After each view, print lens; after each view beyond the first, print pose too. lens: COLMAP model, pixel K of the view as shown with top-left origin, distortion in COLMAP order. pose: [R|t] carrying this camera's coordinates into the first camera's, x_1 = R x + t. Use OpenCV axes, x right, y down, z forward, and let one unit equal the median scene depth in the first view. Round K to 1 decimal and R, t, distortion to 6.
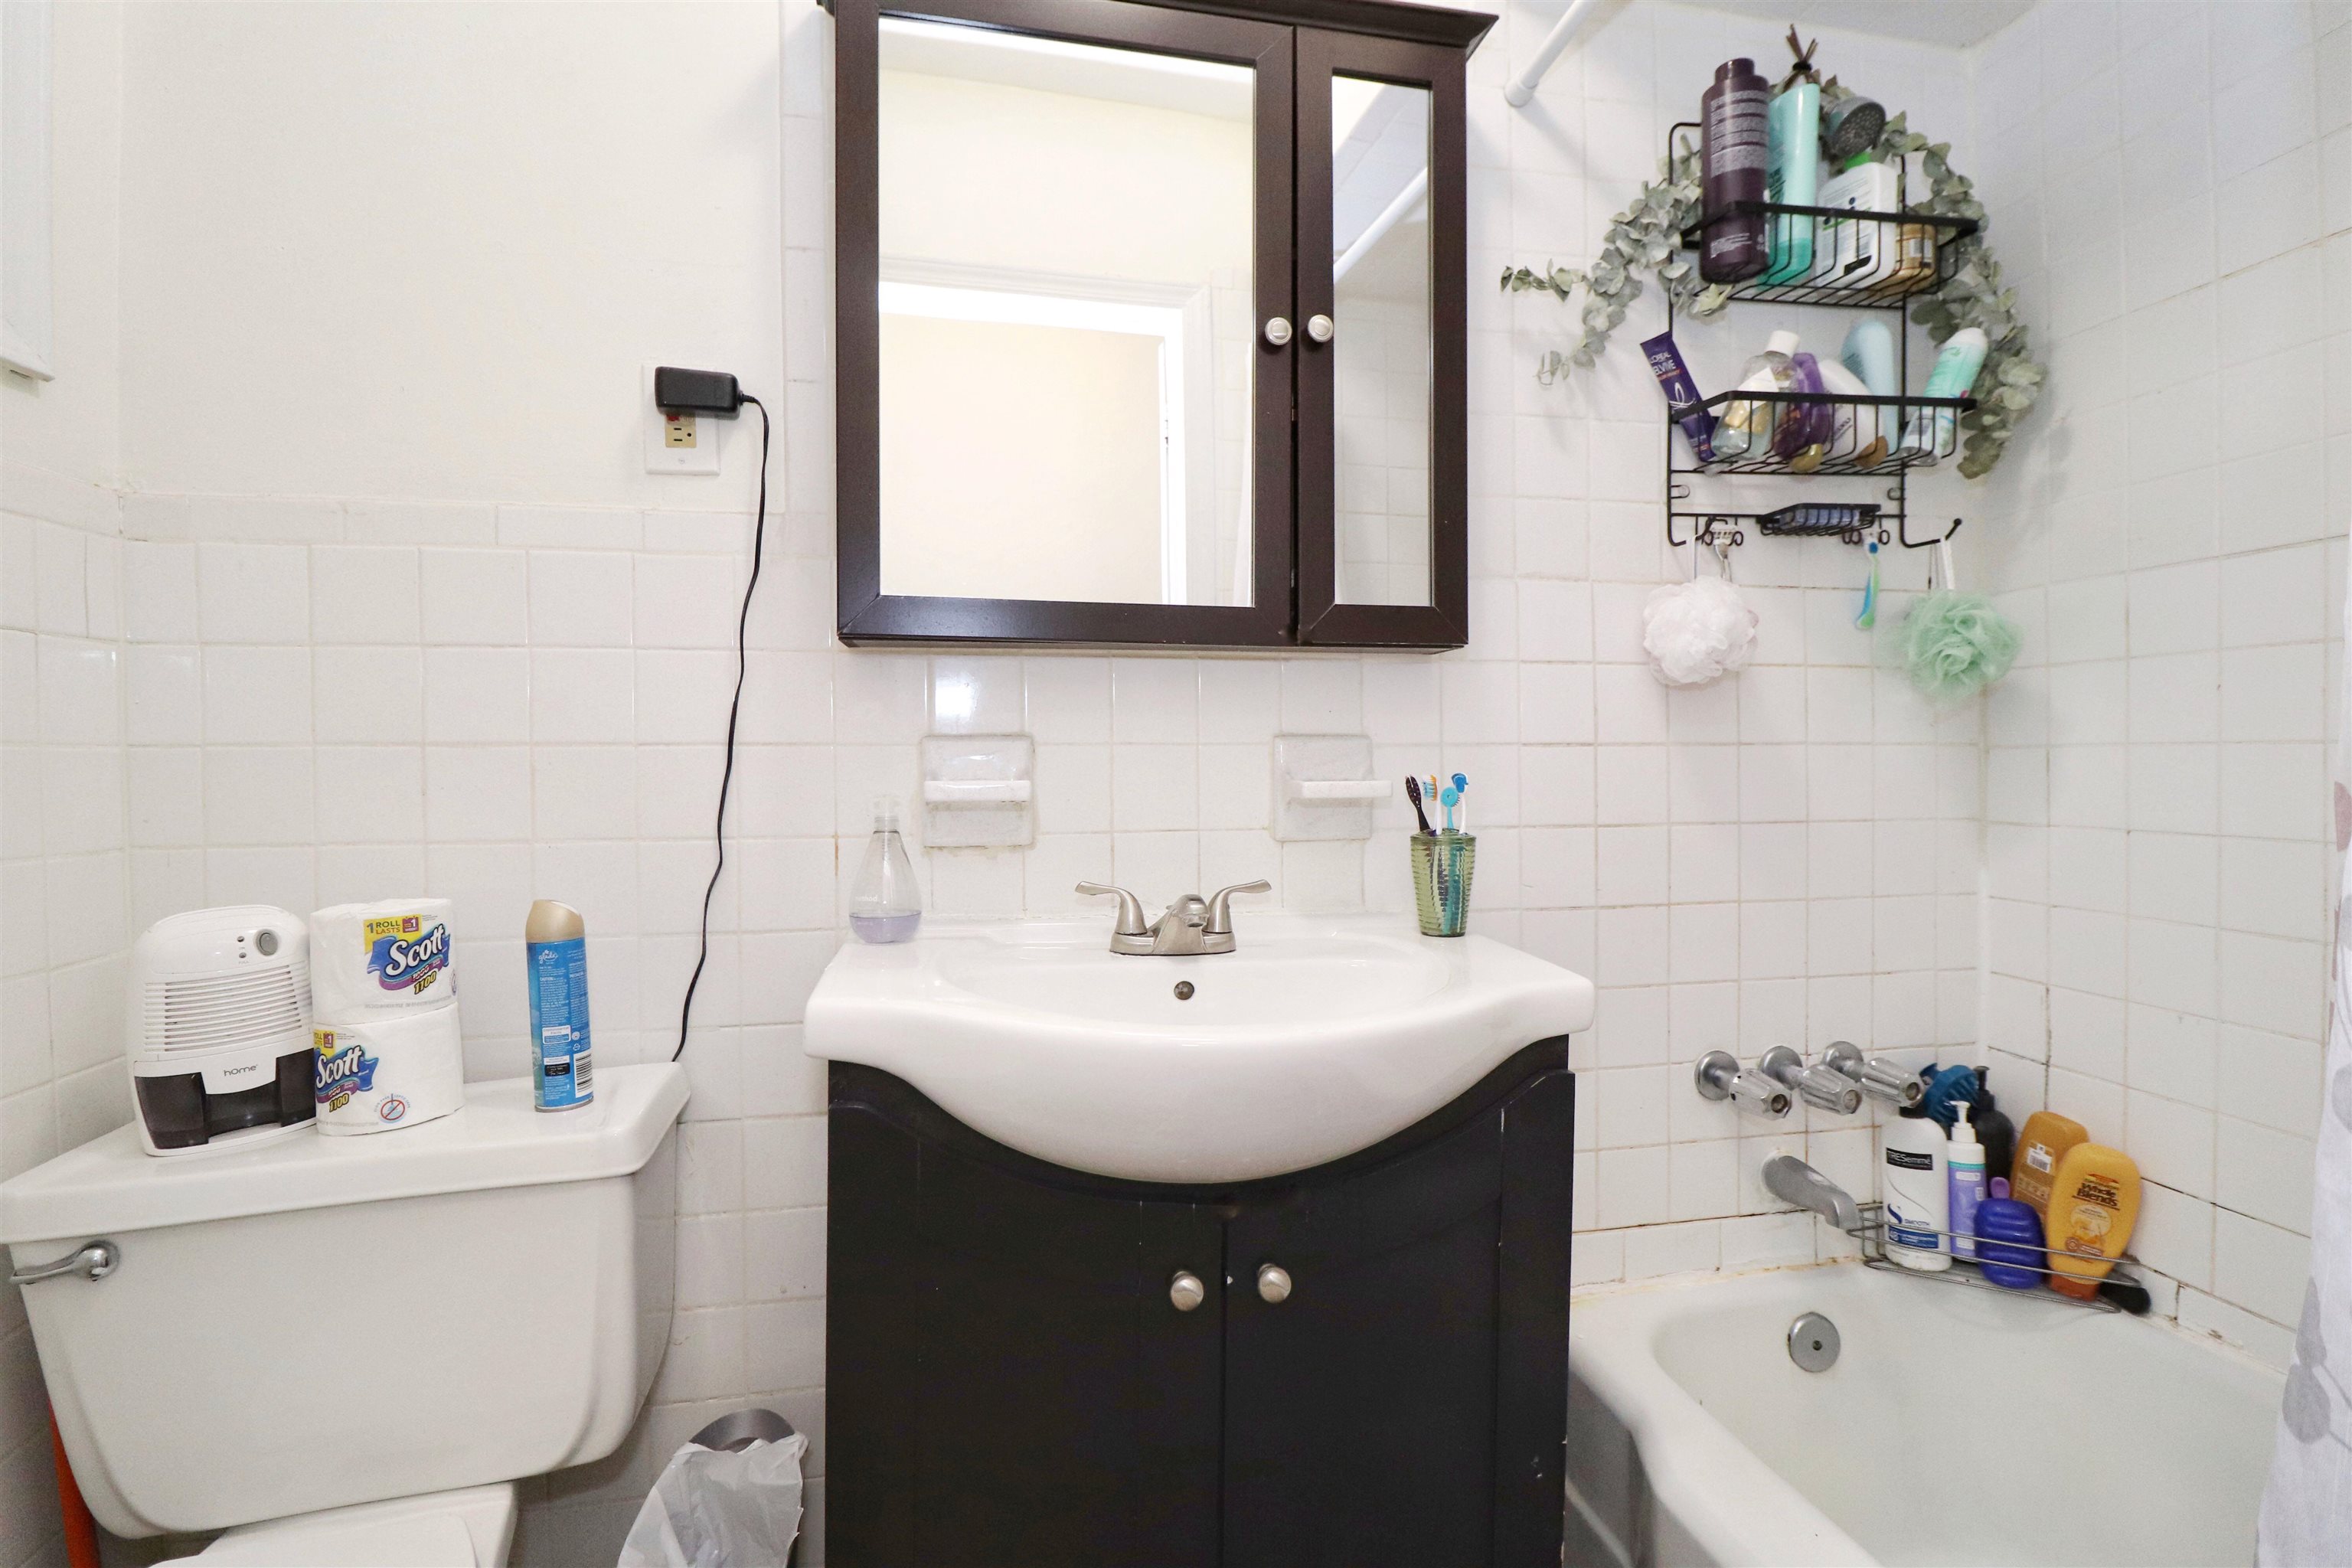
lens RADIAL K [[1114.8, 0, 1229.0], [0, 1114.8, 795.0], [0, 0, 1]] dist [0.007451, -0.014135]
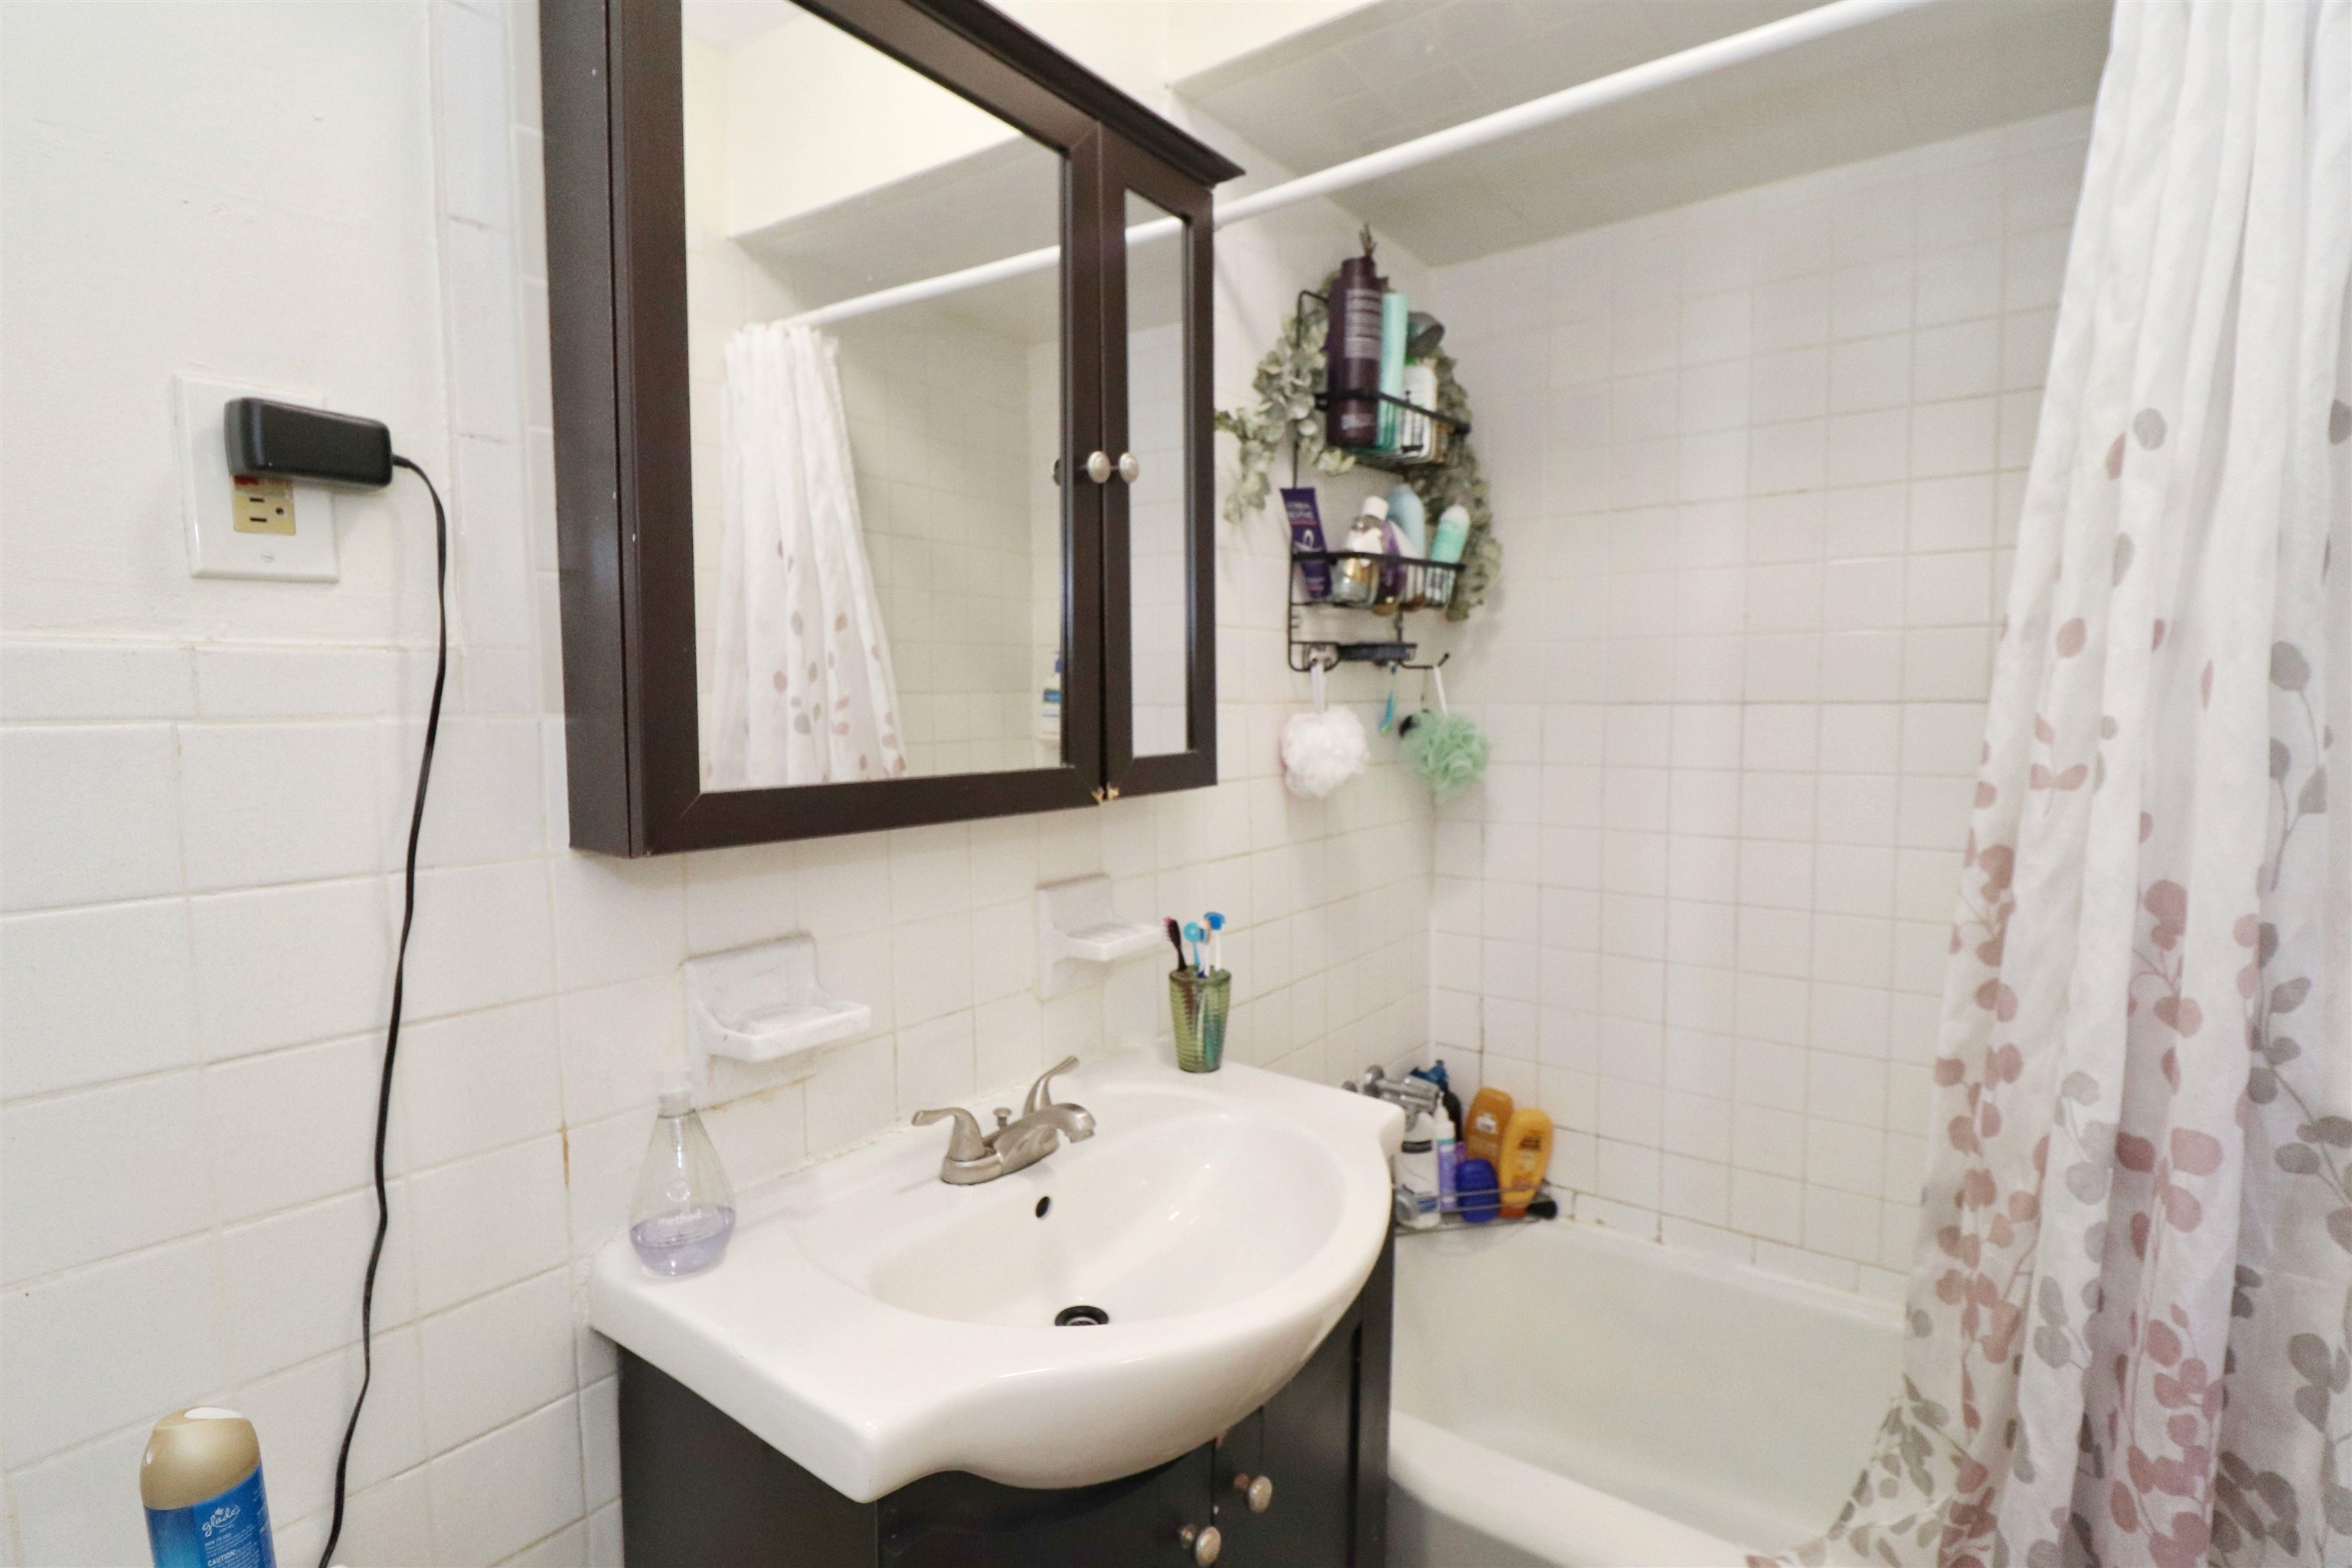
lens RADIAL K [[1114.8, 0, 1230.2], [0, 1114.8, 807.0], [0, 0, 1]] dist [0.007451, -0.014135]
pose [[0.749381, -0.054873, 0.659862, -0.418020], [0.015010, 0.997712, 0.065921, -0.168160], [-0.661969, -0.039495, 0.748490, 0.202616]]
